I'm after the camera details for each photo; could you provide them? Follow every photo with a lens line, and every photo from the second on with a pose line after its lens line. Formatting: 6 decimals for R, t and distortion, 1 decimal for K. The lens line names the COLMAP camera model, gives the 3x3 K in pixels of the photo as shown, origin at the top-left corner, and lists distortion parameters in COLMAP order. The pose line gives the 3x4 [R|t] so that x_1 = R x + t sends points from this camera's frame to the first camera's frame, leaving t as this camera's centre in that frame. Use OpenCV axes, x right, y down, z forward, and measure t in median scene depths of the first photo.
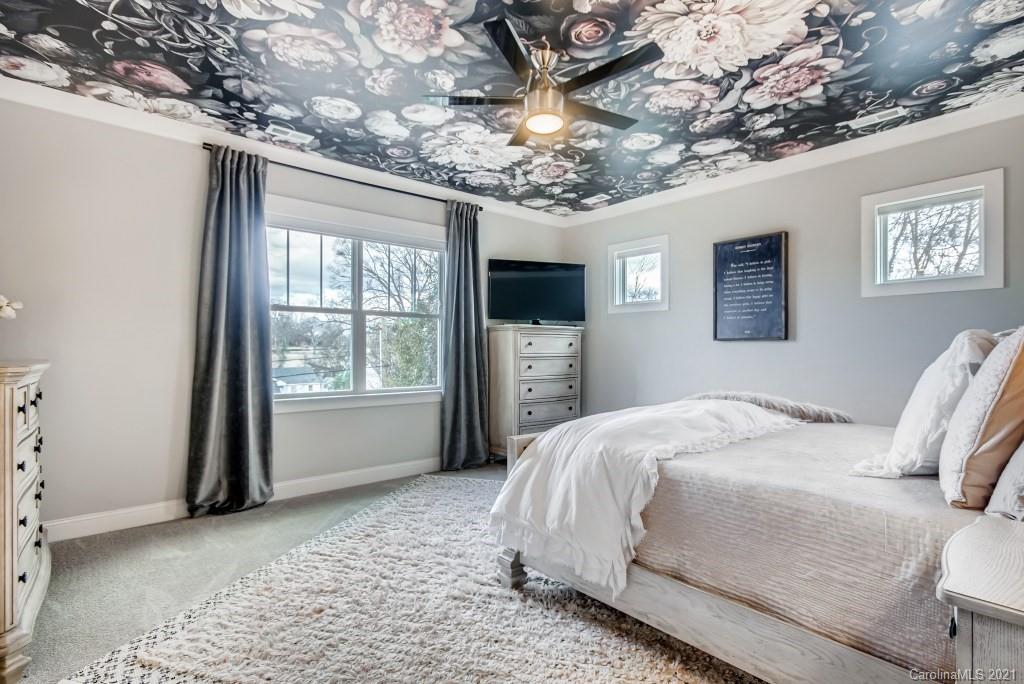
lens RADIAL K [[487.7, 0, 509.6], [0, 487.7, 340.4], [0, 0, 1]] dist [0.001103, 0.001665]
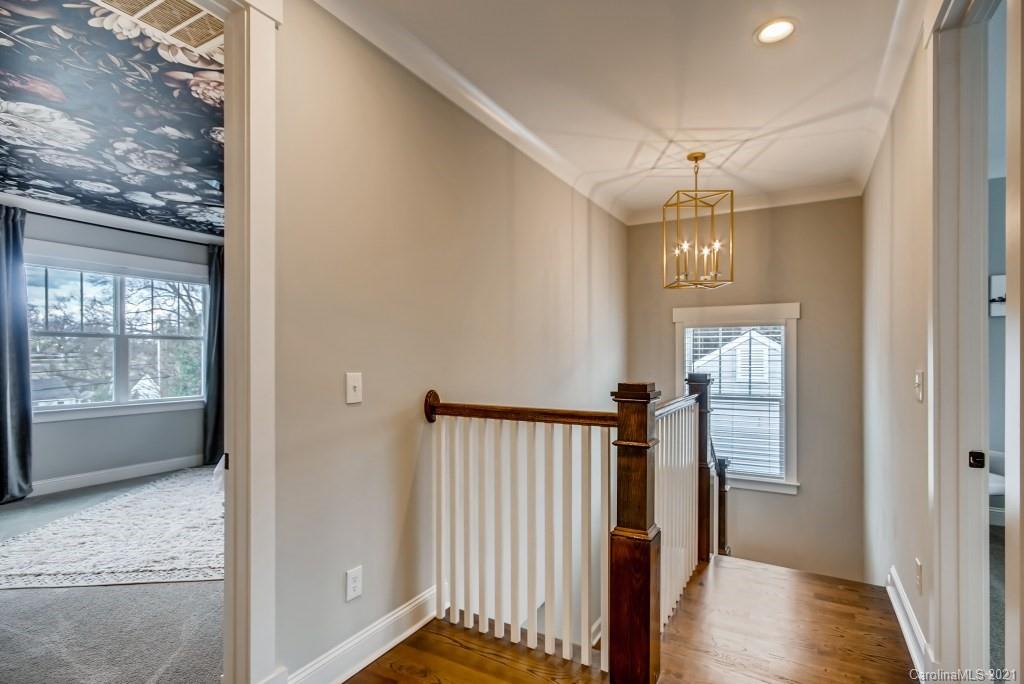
lens RADIAL K [[510.5, 0, 520.6], [0, 510.5, 348.7], [0, 0, 1]] dist [0.010945, -0.001959]
pose [[0.941420, 0.001350, 0.337234, 0.217256], [-0.003741, 0.999972, 0.006441, -0.044321], [-0.337216, -0.007325, 0.941399, -0.592246]]
